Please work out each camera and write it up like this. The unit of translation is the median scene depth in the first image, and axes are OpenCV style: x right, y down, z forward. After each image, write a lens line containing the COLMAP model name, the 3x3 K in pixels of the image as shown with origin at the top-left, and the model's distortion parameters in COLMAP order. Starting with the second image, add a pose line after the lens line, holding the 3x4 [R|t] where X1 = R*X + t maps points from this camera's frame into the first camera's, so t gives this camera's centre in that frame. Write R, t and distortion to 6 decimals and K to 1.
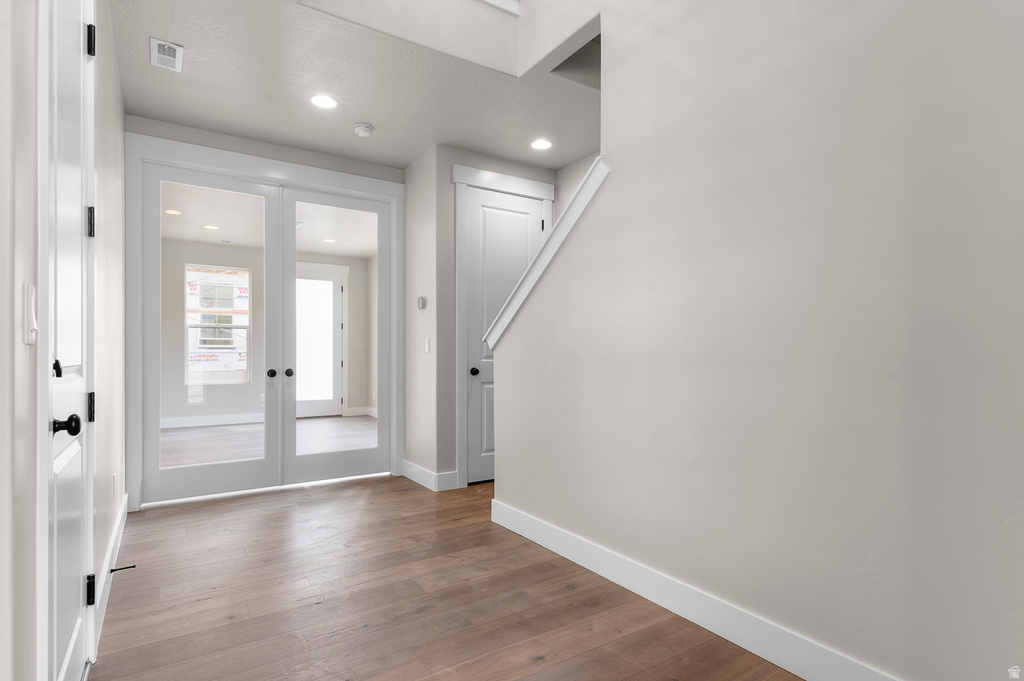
lens RADIAL K [[533.7, 0, 507.4], [0, 533.7, 348.0], [0, 0, 1]] dist [0.014913, -0.000702]
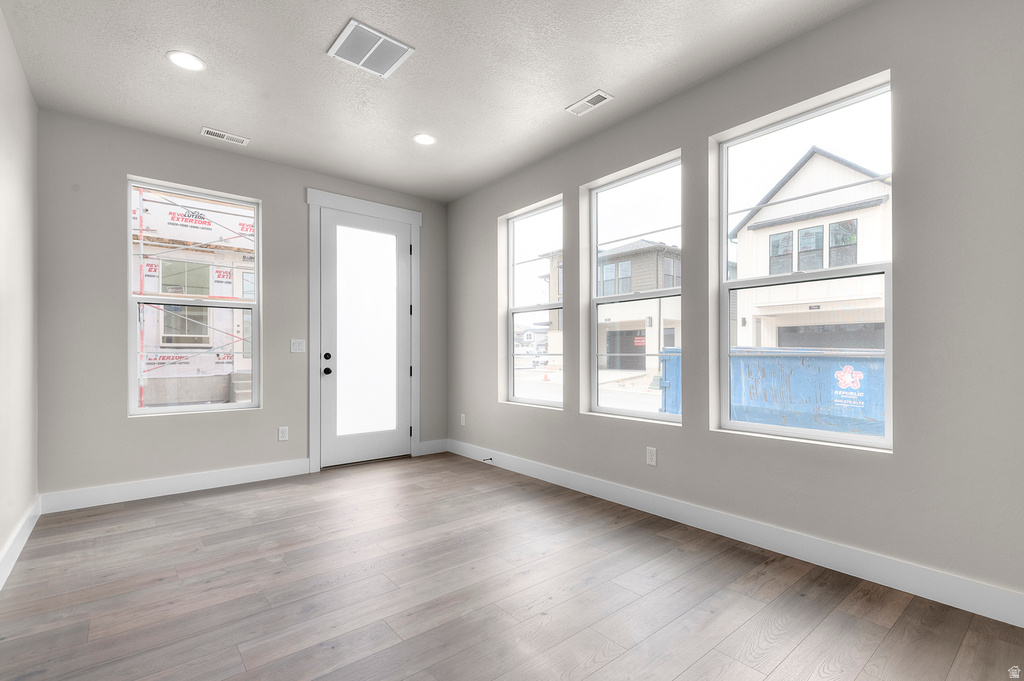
lens RADIAL K [[477.9, 0, 517.2], [0, 477.9, 344.7], [0, 0, 1]] dist [0.005702, -0.000092]
pose [[0.993373, -0.004492, 0.114847, -0.155825], [0.004864, 0.999984, -0.002967, 0.000695], [-0.114832, 0.003506, 0.993379, 0.273818]]
